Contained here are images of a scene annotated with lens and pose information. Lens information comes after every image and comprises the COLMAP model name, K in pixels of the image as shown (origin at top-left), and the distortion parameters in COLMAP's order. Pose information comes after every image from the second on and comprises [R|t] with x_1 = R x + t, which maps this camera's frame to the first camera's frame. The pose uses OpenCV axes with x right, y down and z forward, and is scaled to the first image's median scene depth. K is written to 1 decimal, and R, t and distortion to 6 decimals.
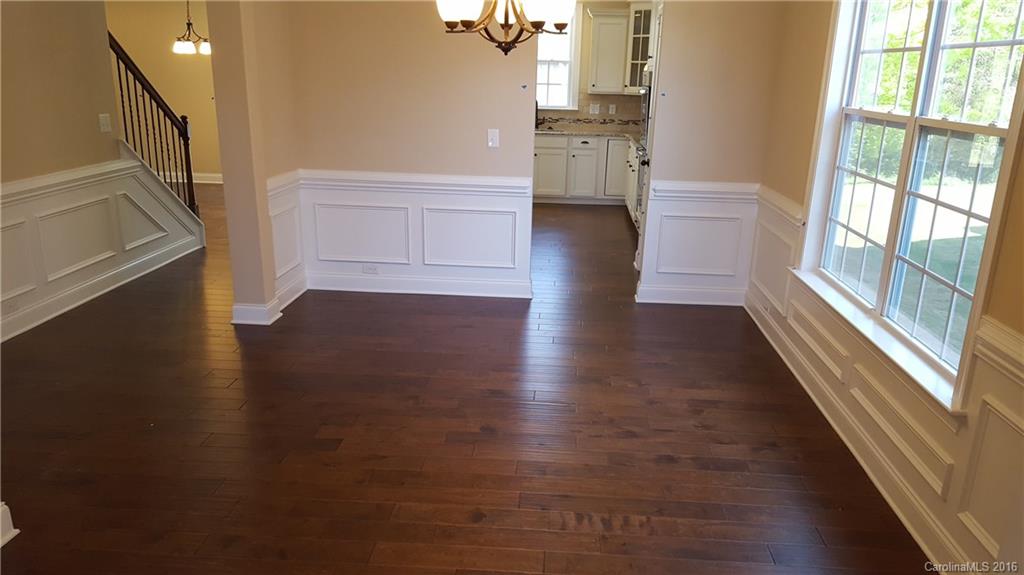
lens RADIAL K [[772.2, 0, 511.3], [0, 772.2, 316.4], [0, 0, 1]] dist [0.179477, -0.270508]
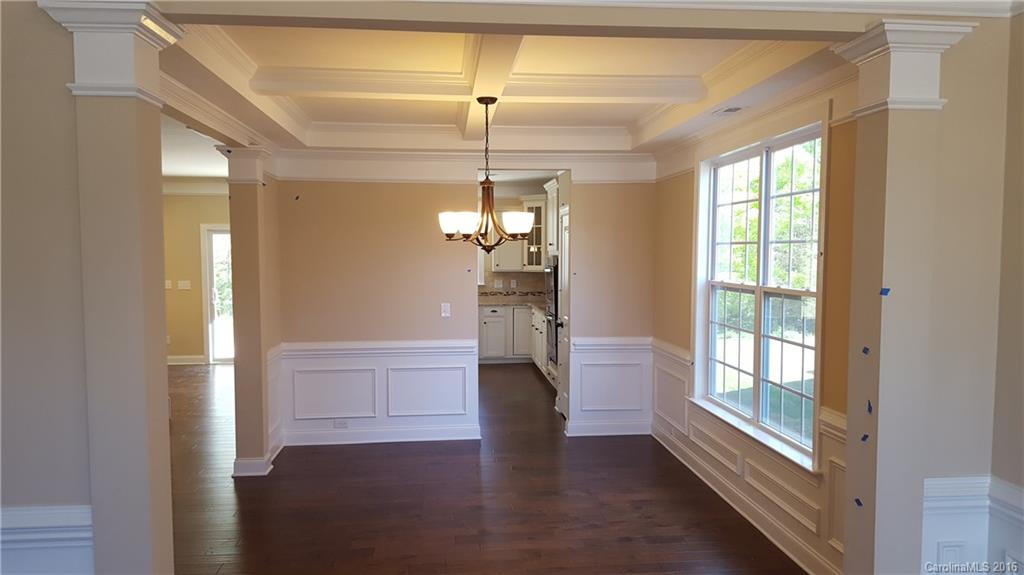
lens RADIAL K [[772.2, 0, 511.3], [0, 772.2, 316.4], [0, 0, 1]] dist [0.179477, -0.270508]
pose [[0.986312, -0.042808, 0.159237, -0.152390], [0.075797, 0.975340, -0.207283, 0.060463], [-0.146436, 0.216516, 0.965234, -0.275671]]
